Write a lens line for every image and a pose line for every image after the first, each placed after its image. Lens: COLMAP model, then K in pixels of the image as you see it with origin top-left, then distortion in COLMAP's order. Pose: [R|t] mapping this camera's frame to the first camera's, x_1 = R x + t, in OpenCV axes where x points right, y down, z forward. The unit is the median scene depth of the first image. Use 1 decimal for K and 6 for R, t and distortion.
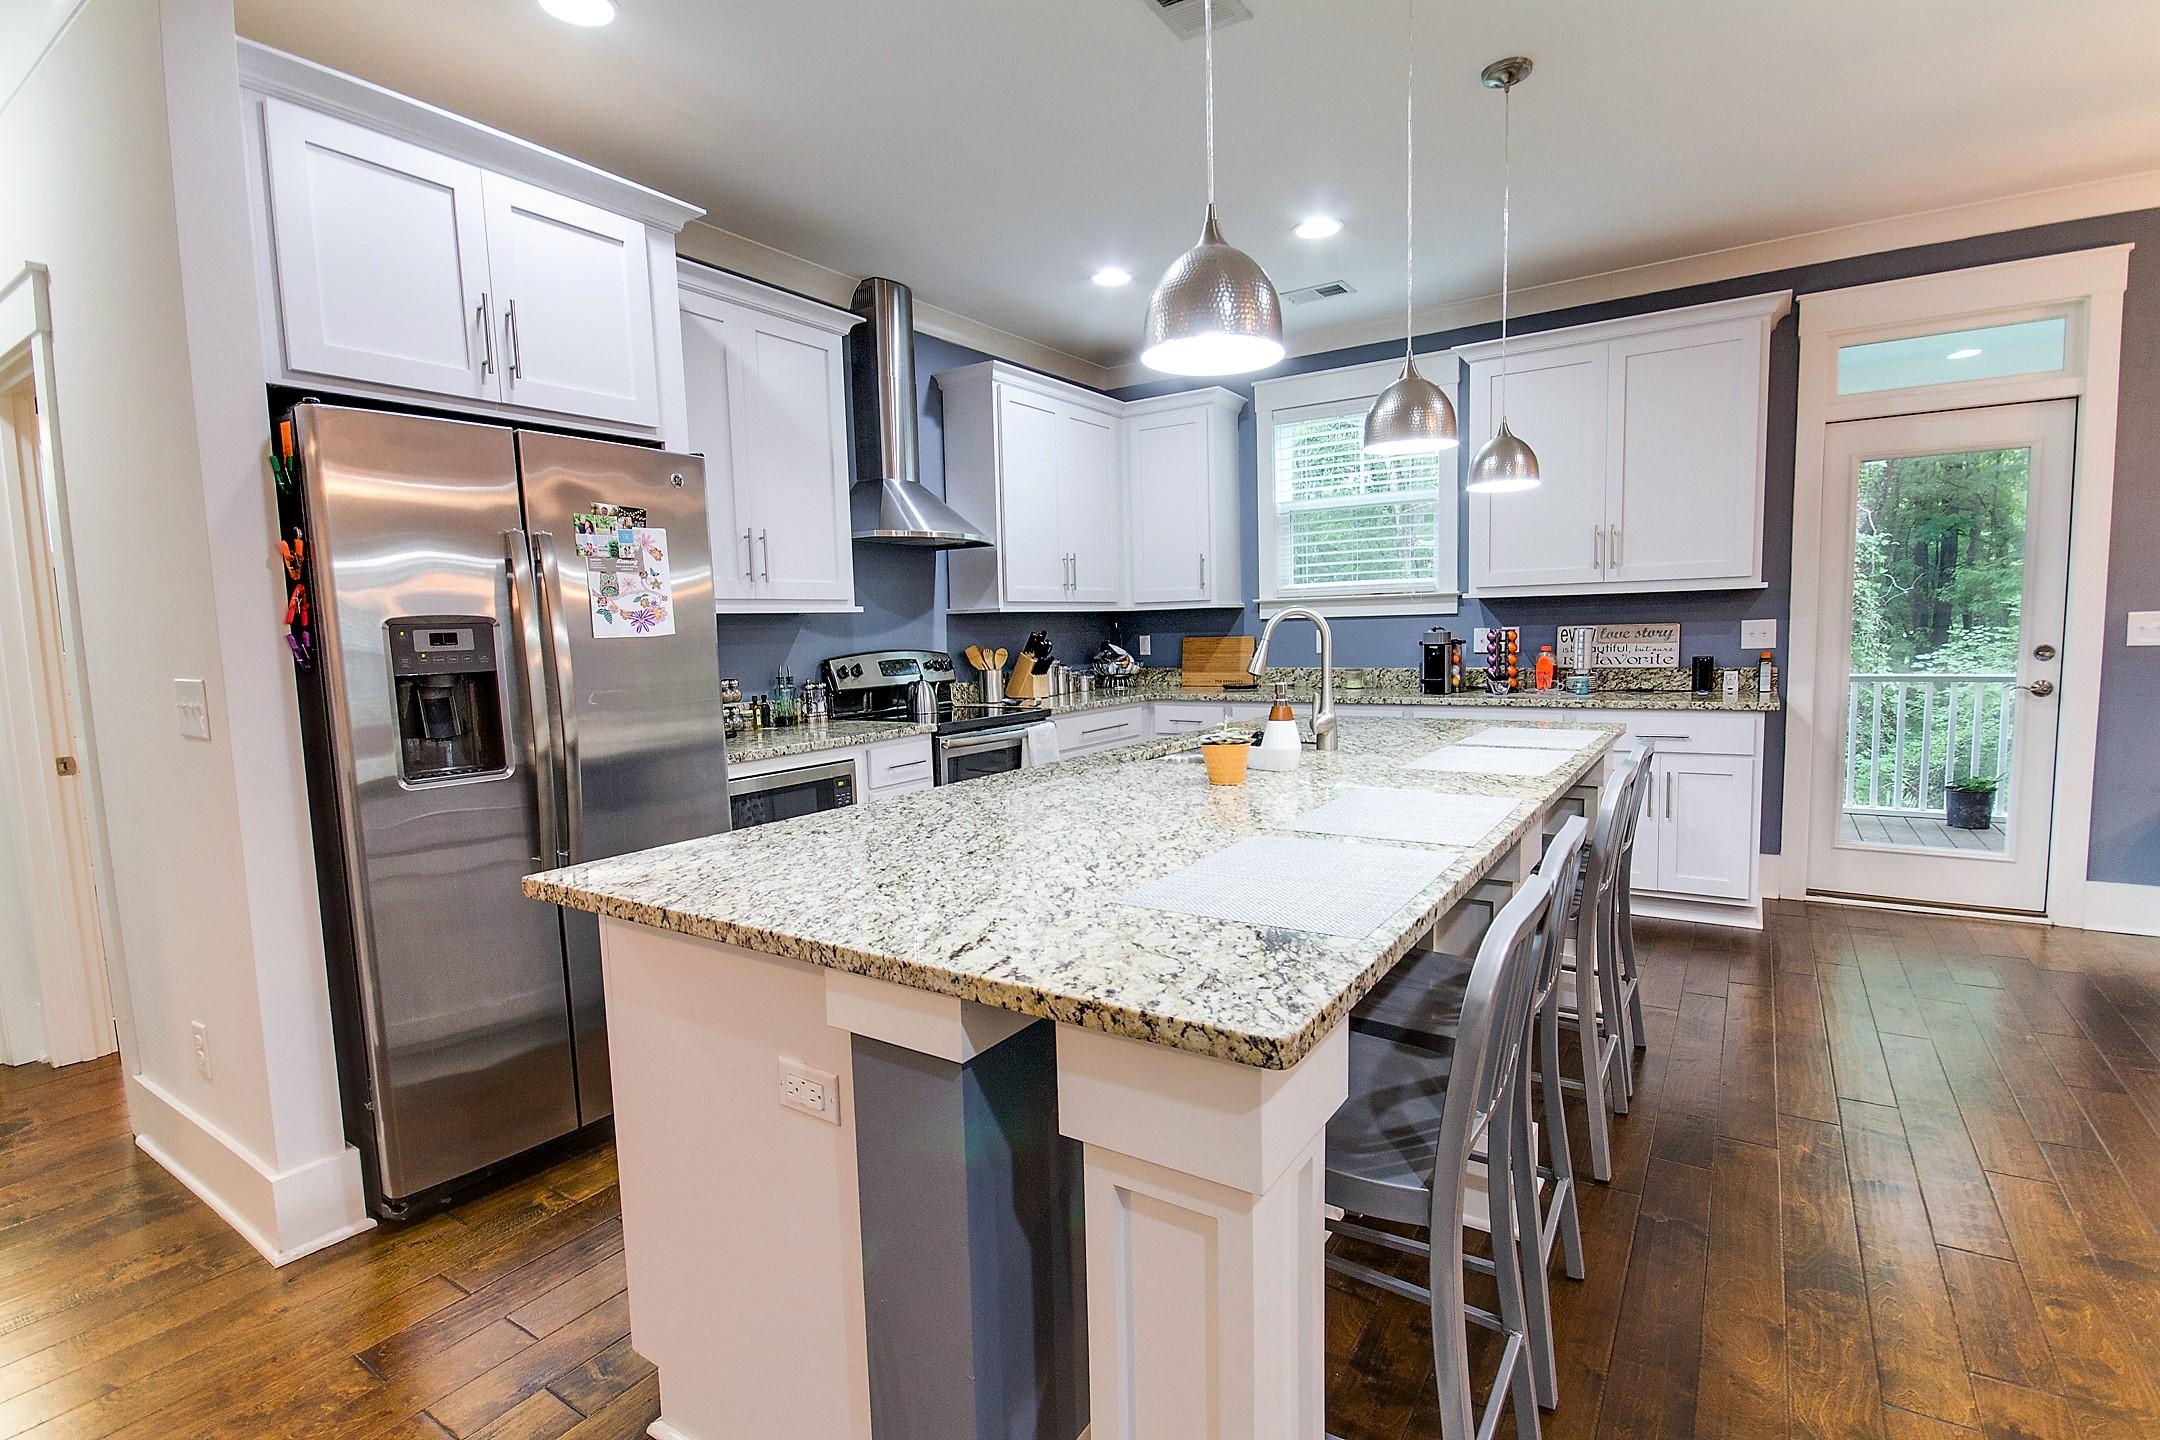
lens RADIAL K [[1007.8, 0, 1097.7], [0, 1007.8, 723.7], [0, 0, 1]] dist [0.001728, -0.006642]
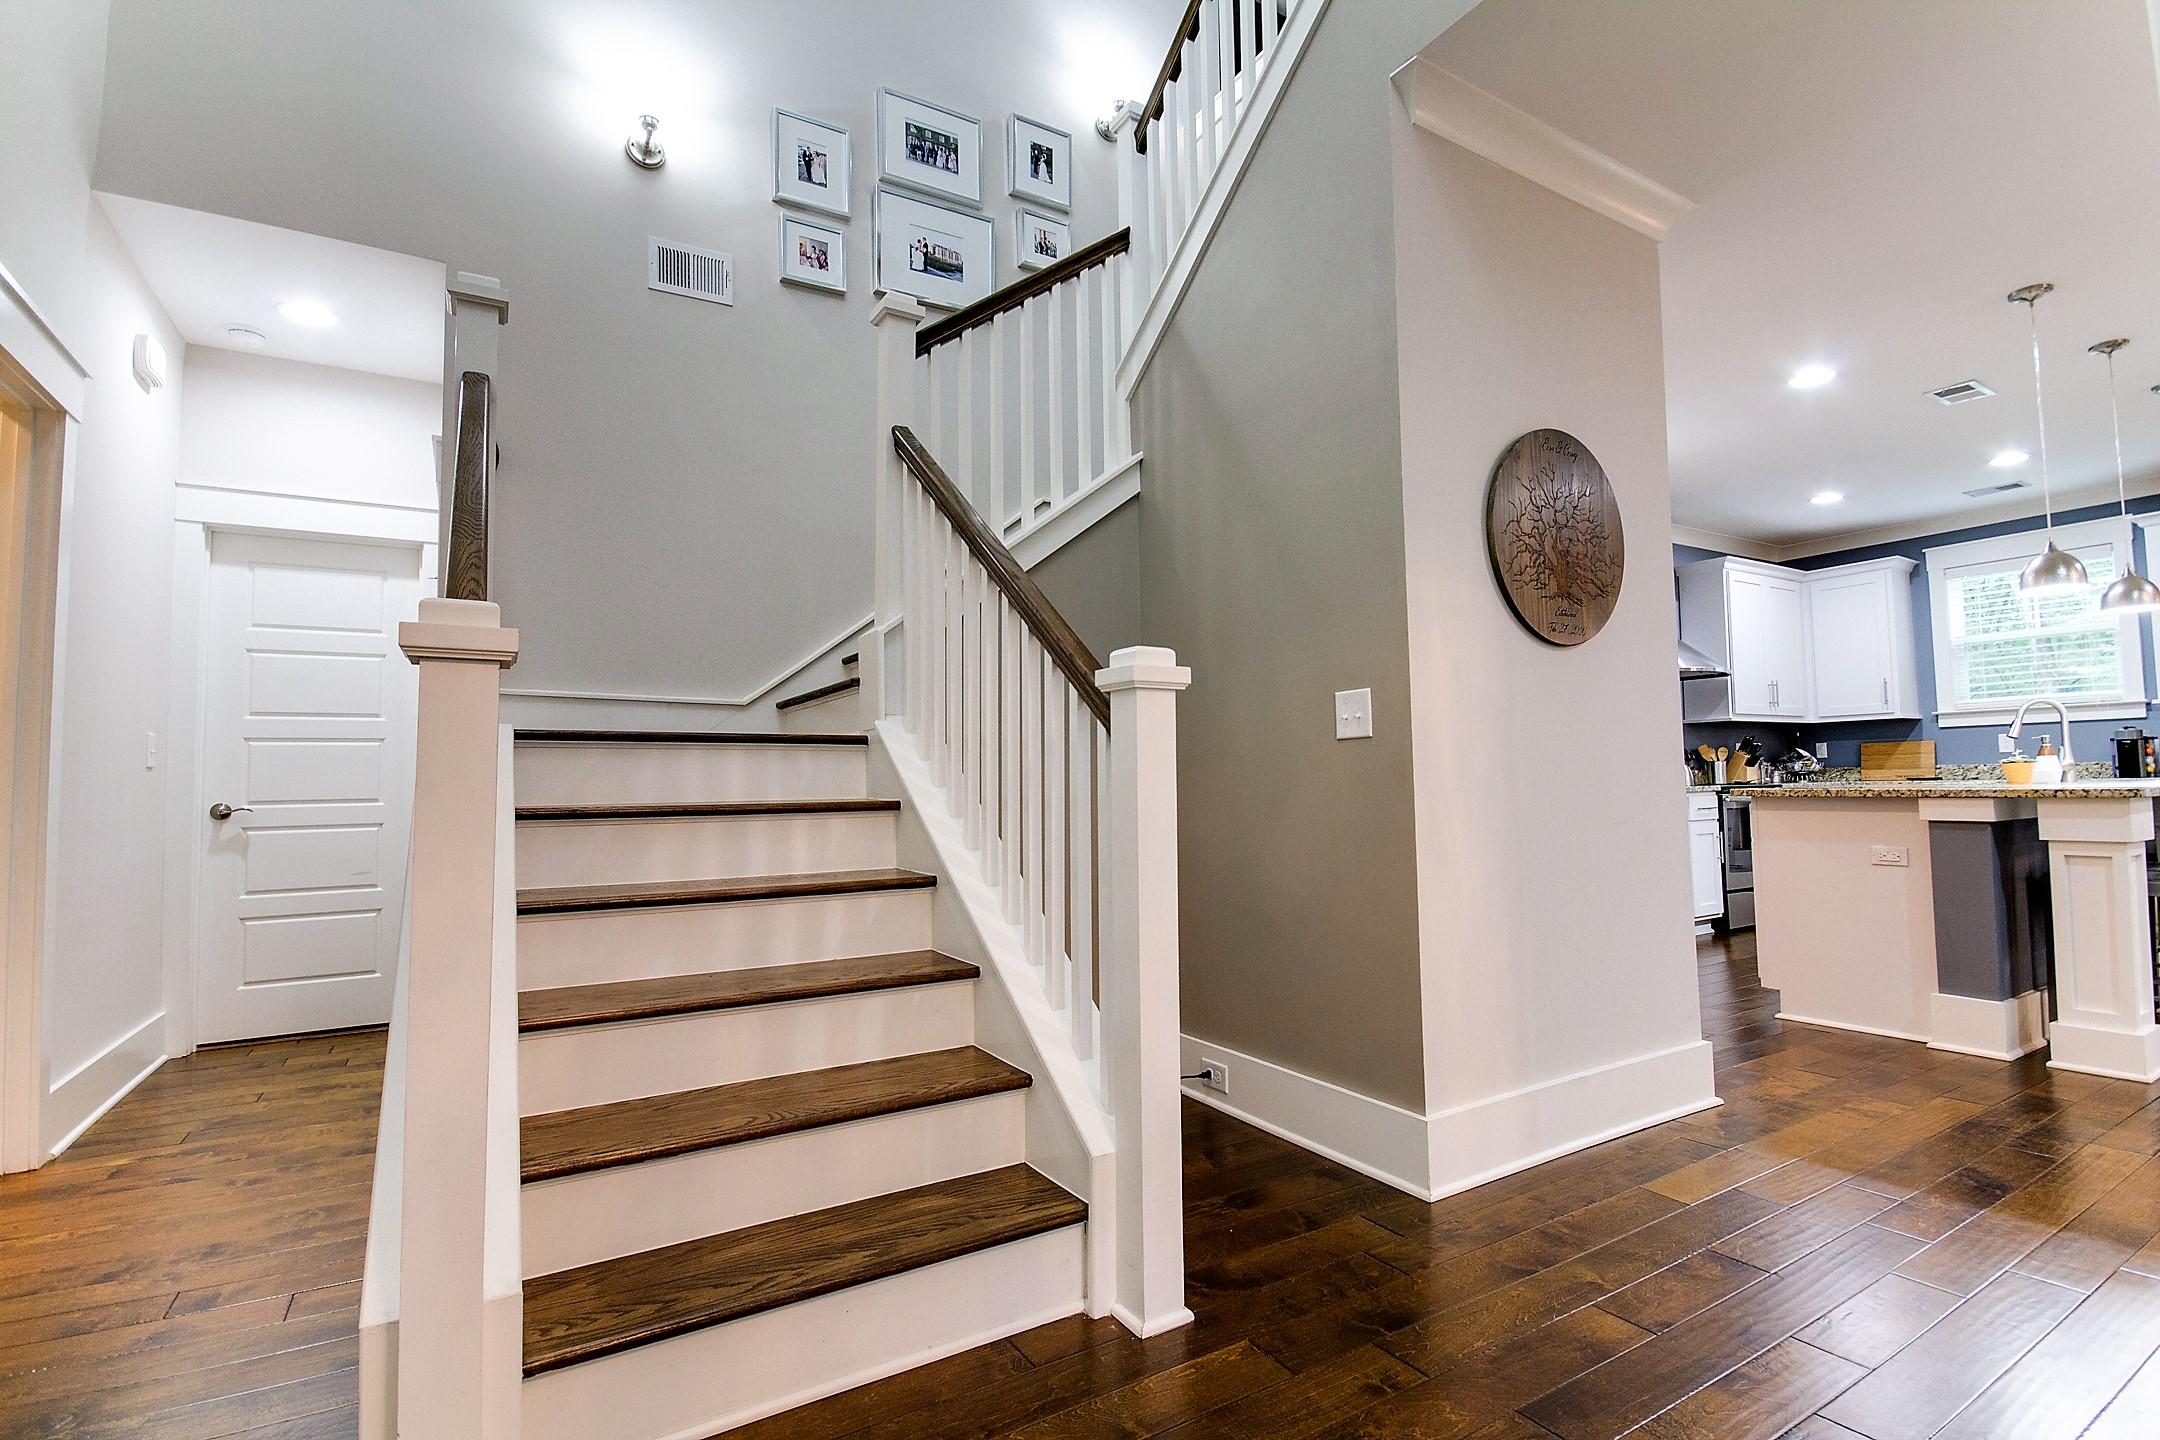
lens RADIAL K [[1007.8, 0, 1097.4], [0, 1007.8, 728.2], [0, 0, 1]] dist [0.001728, -0.006642]
pose [[0.903301, -0.013928, -0.428782, -0.328797], [-0.047224, 0.990171, -0.131648, 0.148627], [0.426401, 0.139167, 0.893765, -0.762728]]
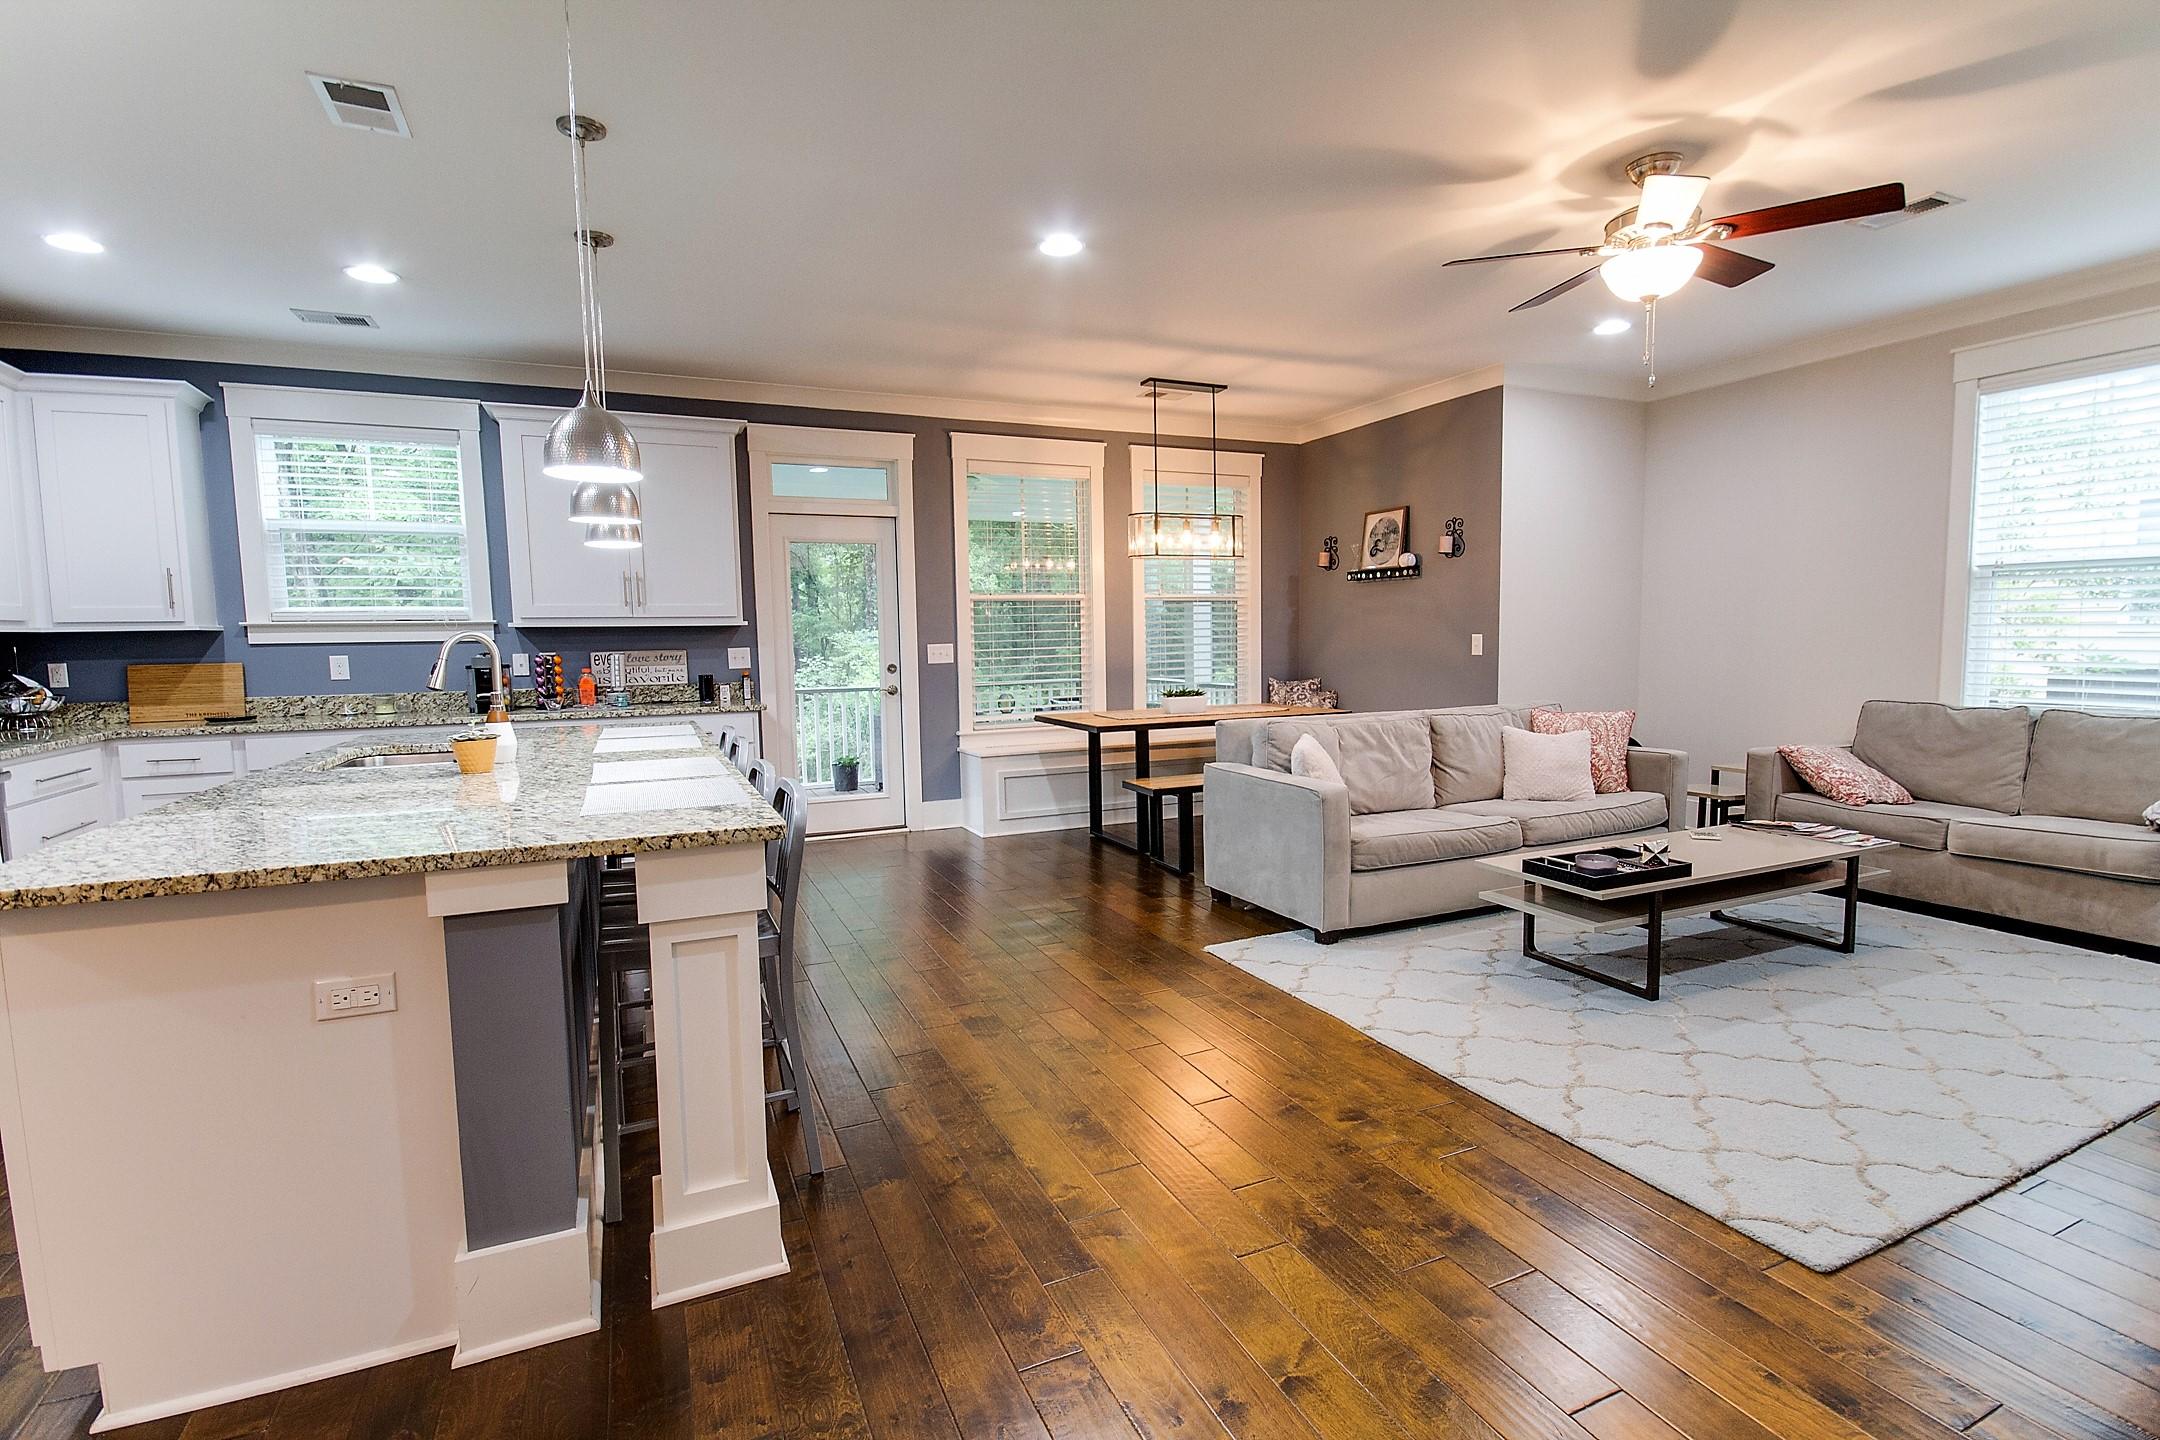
lens RADIAL K [[1007.8, 0, 1103.8], [0, 1007.8, 730.5], [0, 0, 1]] dist [0.001728, -0.006642]
pose [[0.528203, -0.060641, 0.846950, -0.261976], [0.081815, 0.996440, 0.020321, 0.023329], [-0.845167, 0.058559, 0.531284, -0.158982]]
